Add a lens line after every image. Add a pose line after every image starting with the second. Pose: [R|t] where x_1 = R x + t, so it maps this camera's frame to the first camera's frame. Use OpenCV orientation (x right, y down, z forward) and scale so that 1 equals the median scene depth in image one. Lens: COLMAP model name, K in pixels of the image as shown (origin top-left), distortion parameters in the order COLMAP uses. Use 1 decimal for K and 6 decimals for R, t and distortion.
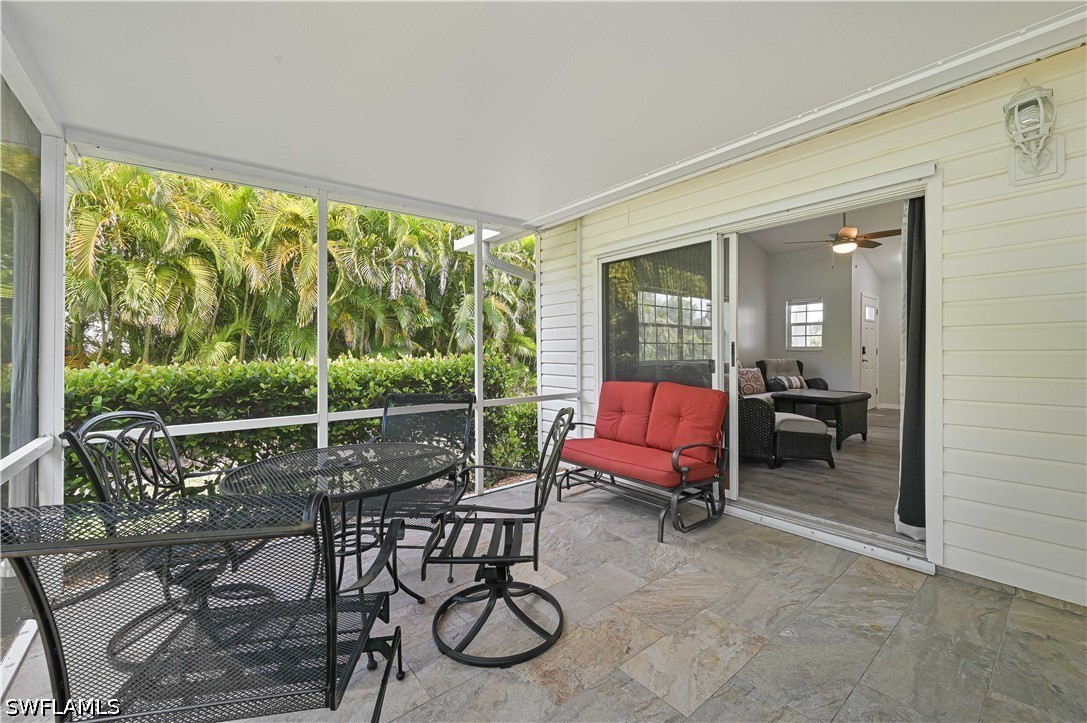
lens RADIAL K [[431.6, 0, 543.7], [0, 431.6, 354.0], [0, 0, 1]] dist [0.002311, 0.000202]
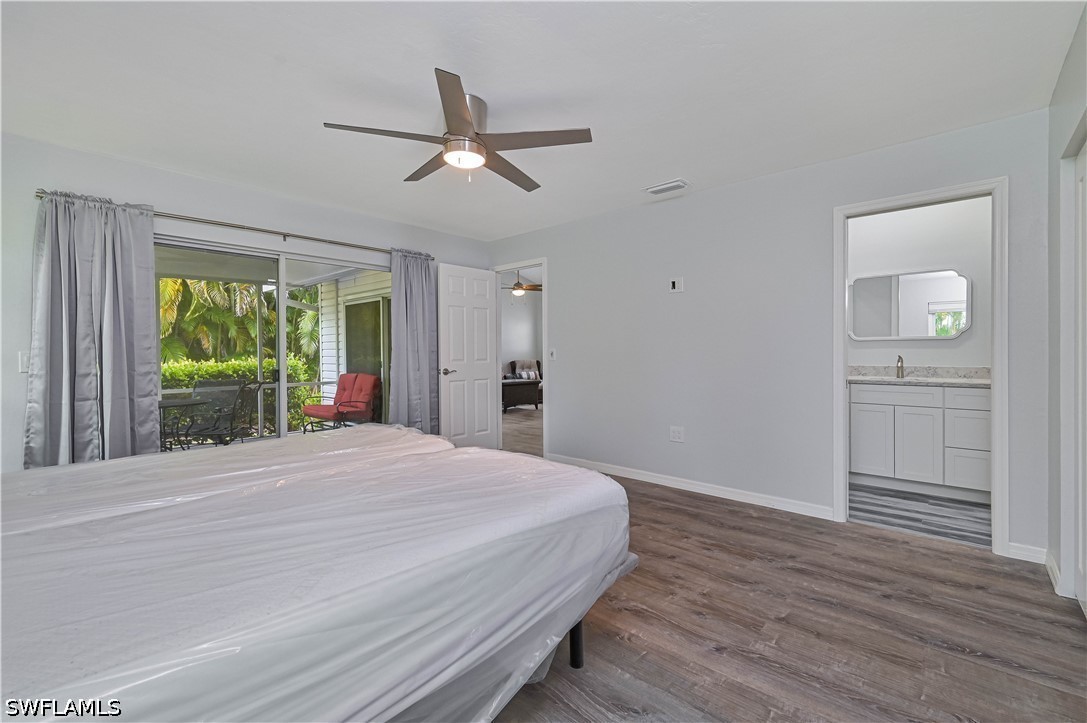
lens RADIAL K [[471.6, 0, 544.9], [0, 471.6, 360.1], [0, 0, 1]] dist [-0.001427, -0.000216]
pose [[0.989594, -0.009053, 0.143604, 0.532369], [0.007287, 0.999891, 0.012822, -0.008876], [-0.143704, -0.011642, 0.989552, -0.801760]]
